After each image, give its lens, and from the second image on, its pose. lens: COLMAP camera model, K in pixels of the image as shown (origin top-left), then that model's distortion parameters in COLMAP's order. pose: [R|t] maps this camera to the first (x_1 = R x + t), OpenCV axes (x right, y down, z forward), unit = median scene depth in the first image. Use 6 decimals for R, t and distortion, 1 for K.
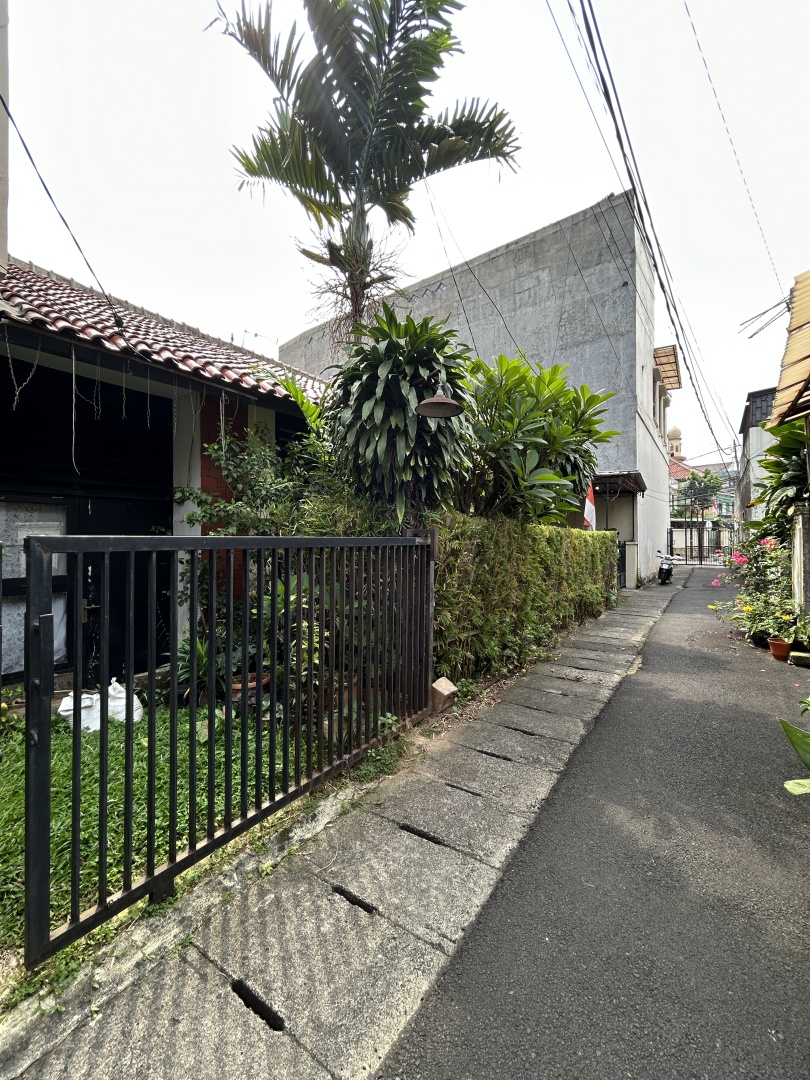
lens RADIAL K [[437.8, 0, 406.9], [0, 437.8, 541.9], [0, 0, 1]] dist [-0.001578, 0.000025]
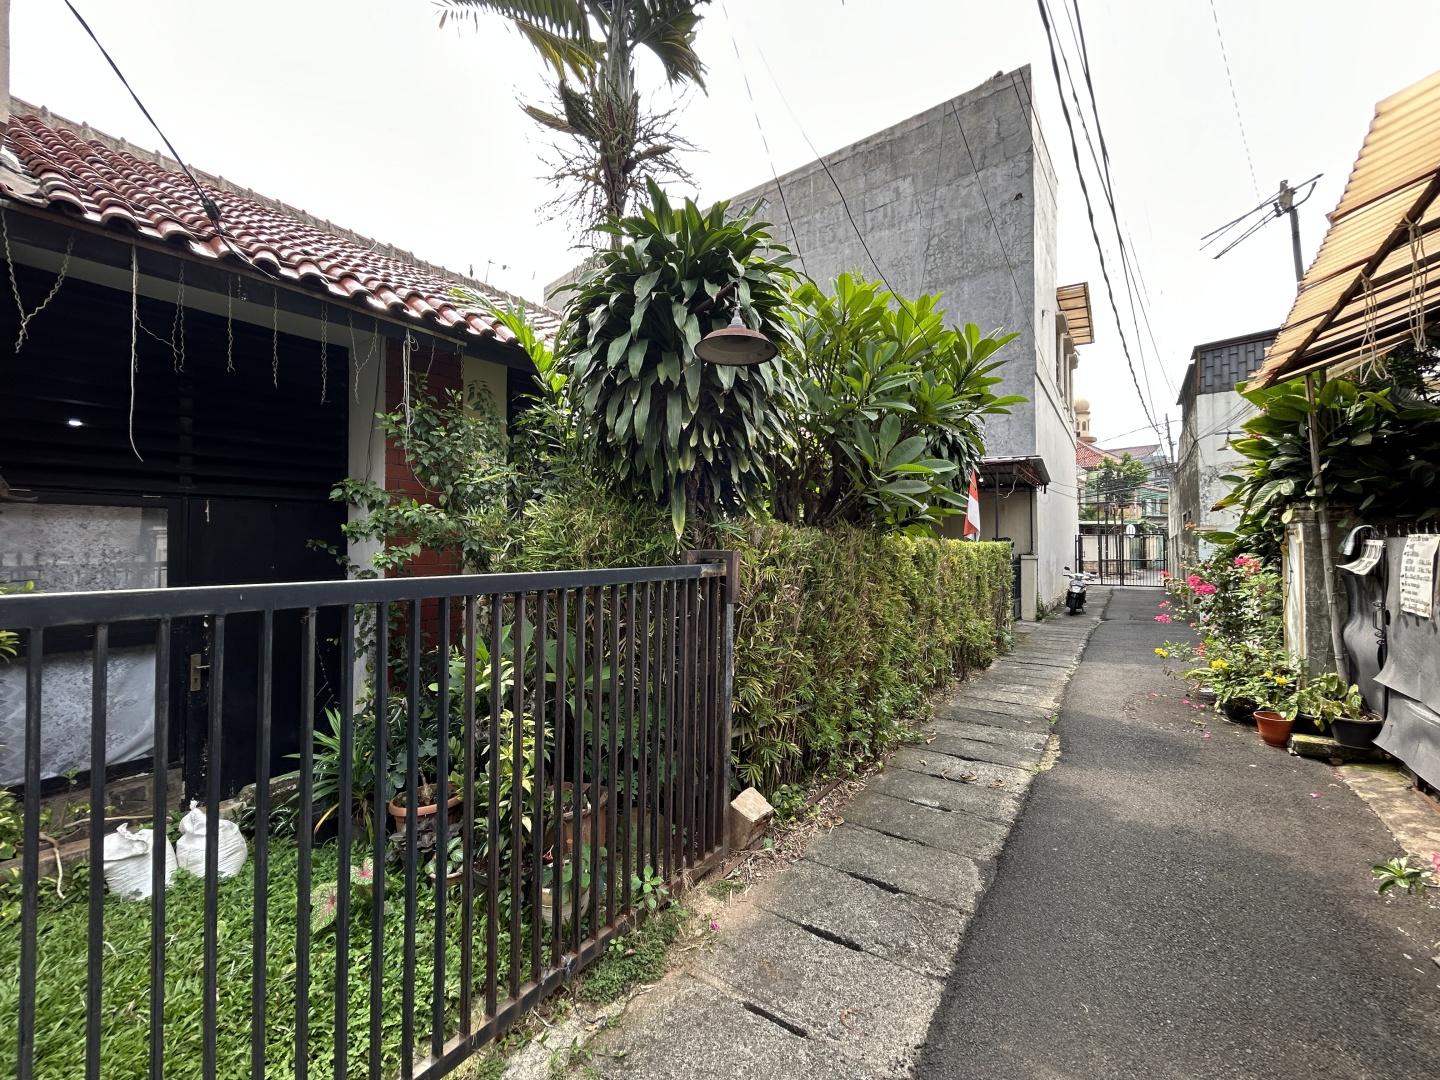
lens RADIAL K [[583.7, 0, 718.9], [0, 583.7, 540.8], [0, 0, 1]] dist [-0.001578, 0.000025]
pose [[0.999990, 0.001261, -0.004395, 0.038865], [-0.001334, 0.999862, -0.016584, -0.024634], [0.004373, 0.016590, 0.999853, 0.157324]]
